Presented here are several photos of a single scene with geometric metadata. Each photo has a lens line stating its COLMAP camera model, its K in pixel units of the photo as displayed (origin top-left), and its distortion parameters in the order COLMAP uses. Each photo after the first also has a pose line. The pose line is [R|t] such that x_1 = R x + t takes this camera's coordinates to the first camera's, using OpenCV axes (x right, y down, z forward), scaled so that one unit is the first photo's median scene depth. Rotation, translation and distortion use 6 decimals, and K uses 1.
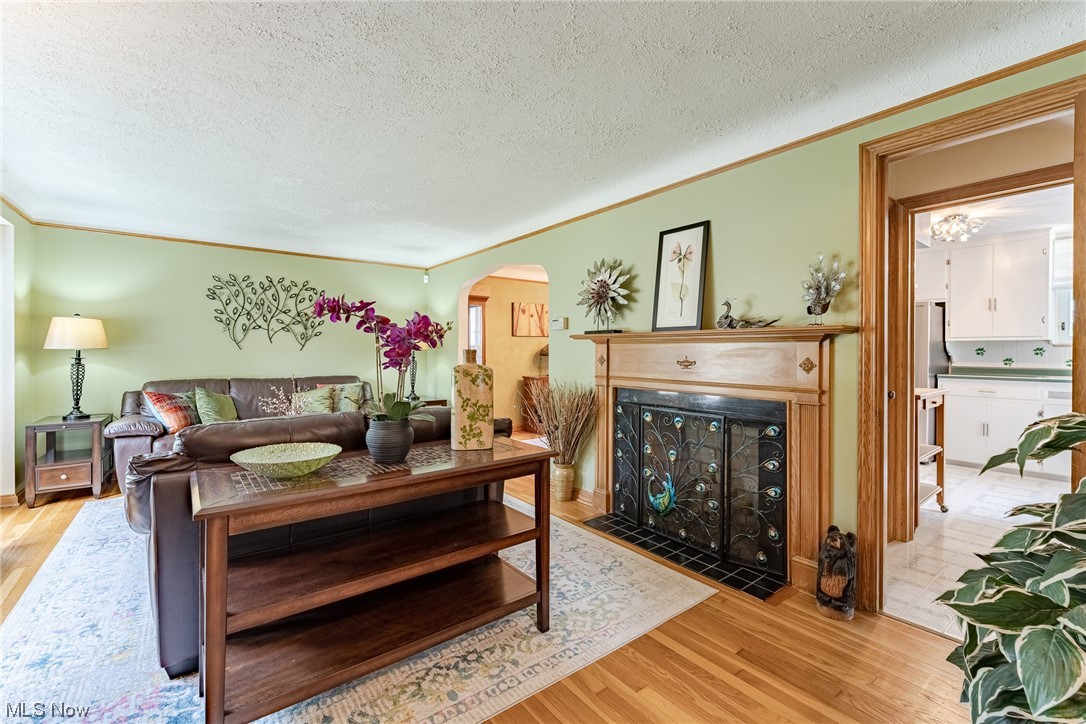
lens RADIAL K [[459.0, 0, 543.0], [0, 459.0, 354.3], [0, 0, 1]] dist [-0.009647, 0.000145]
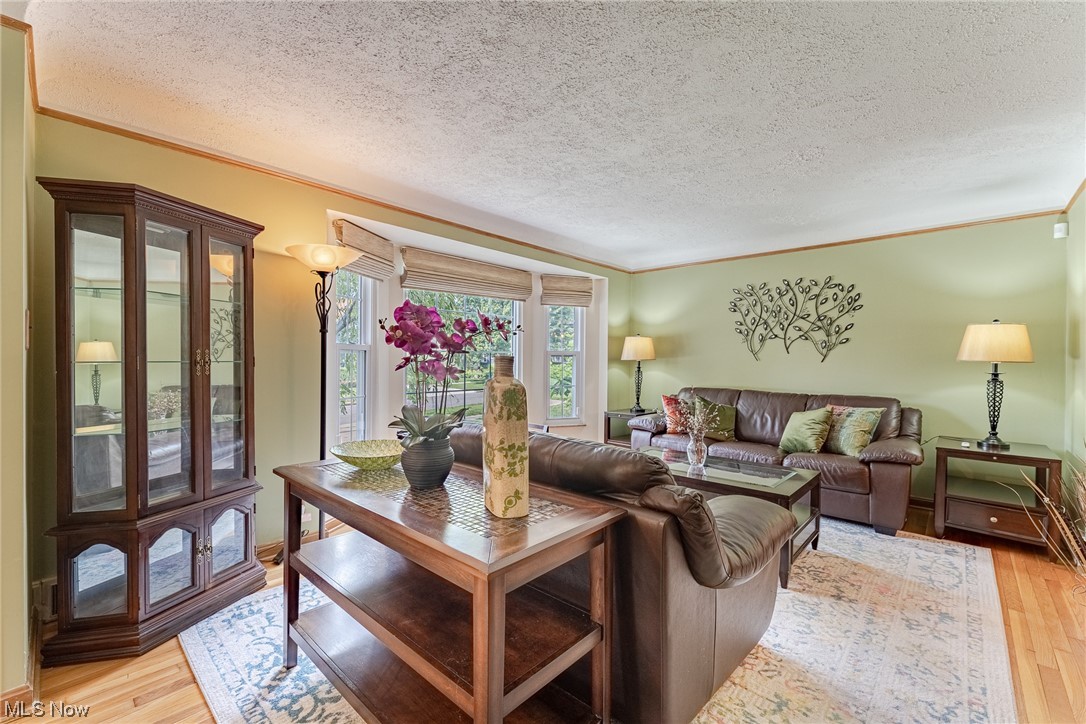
lens RADIAL K [[459.0, 0, 541.8], [0, 459.0, 365.0], [0, 0, 1]] dist [-0.009647, 0.000145]
pose [[0.158938, 0.006718, -0.987266, 0.214778], [-0.015490, 0.999871, 0.004310, 0.001136], [0.987167, 0.014608, 0.159022, 0.390084]]
